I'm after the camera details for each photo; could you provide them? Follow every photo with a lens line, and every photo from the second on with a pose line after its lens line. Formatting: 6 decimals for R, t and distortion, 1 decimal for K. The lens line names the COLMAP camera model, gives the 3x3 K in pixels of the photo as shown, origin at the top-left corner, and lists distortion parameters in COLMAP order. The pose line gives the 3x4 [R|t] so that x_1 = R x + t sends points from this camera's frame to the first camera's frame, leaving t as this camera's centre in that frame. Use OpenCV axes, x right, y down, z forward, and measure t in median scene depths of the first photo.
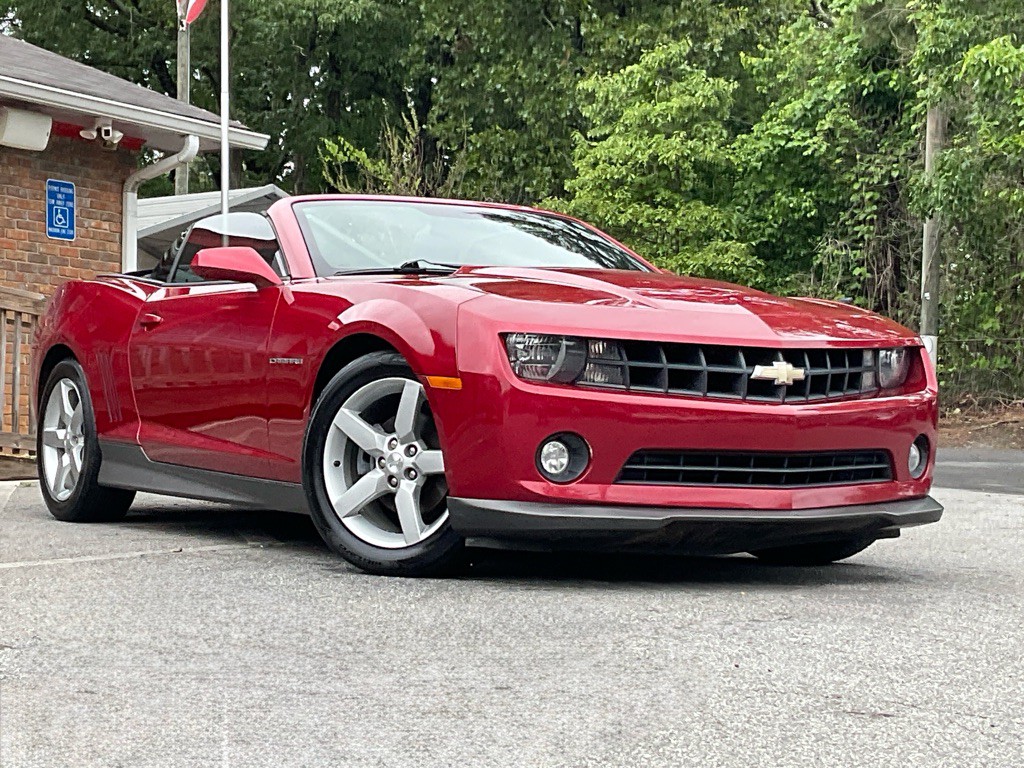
lens RADIAL K [[2089.1, 0, 512.0], [0, 2089.1, 384.0], [0, 0, 1]] dist [0.139941, -0.255321]
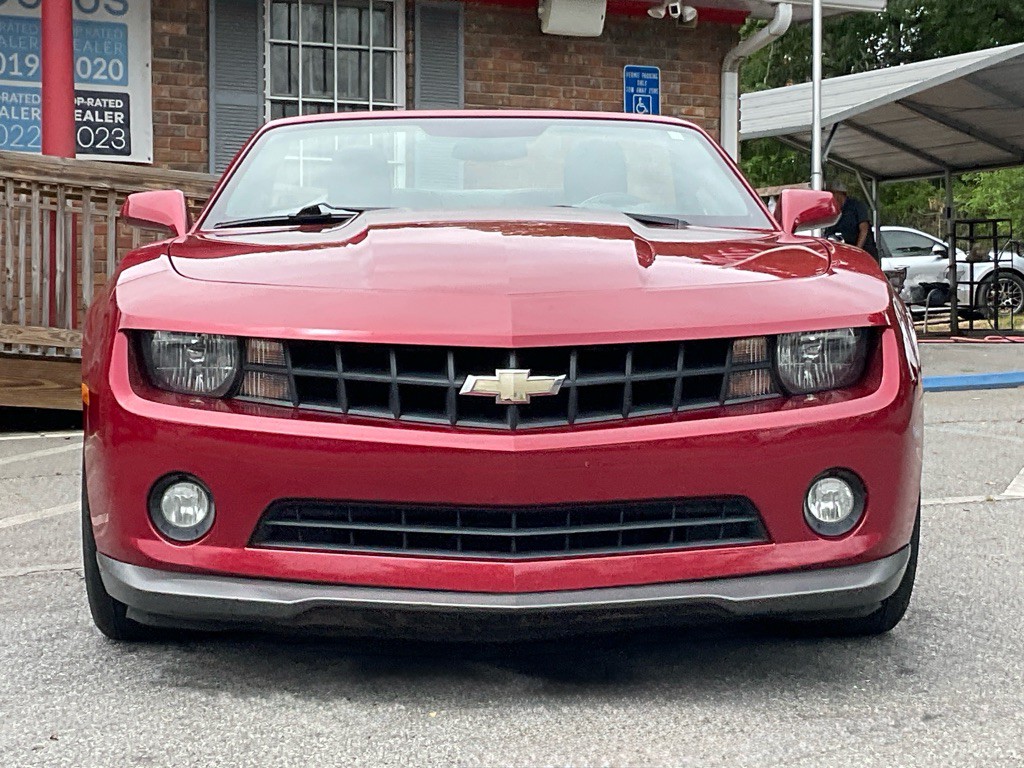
lens RADIAL K [[2089.1, 0, 512.0], [0, 2089.1, 384.0], [0, 0, 1]] dist [0.139941, -0.255321]
pose [[0.881482, 0.013642, -0.472020, 0.436401], [0.019437, 0.997687, 0.065134, -0.048349], [0.471817, -0.066589, 0.879178, 0.410685]]
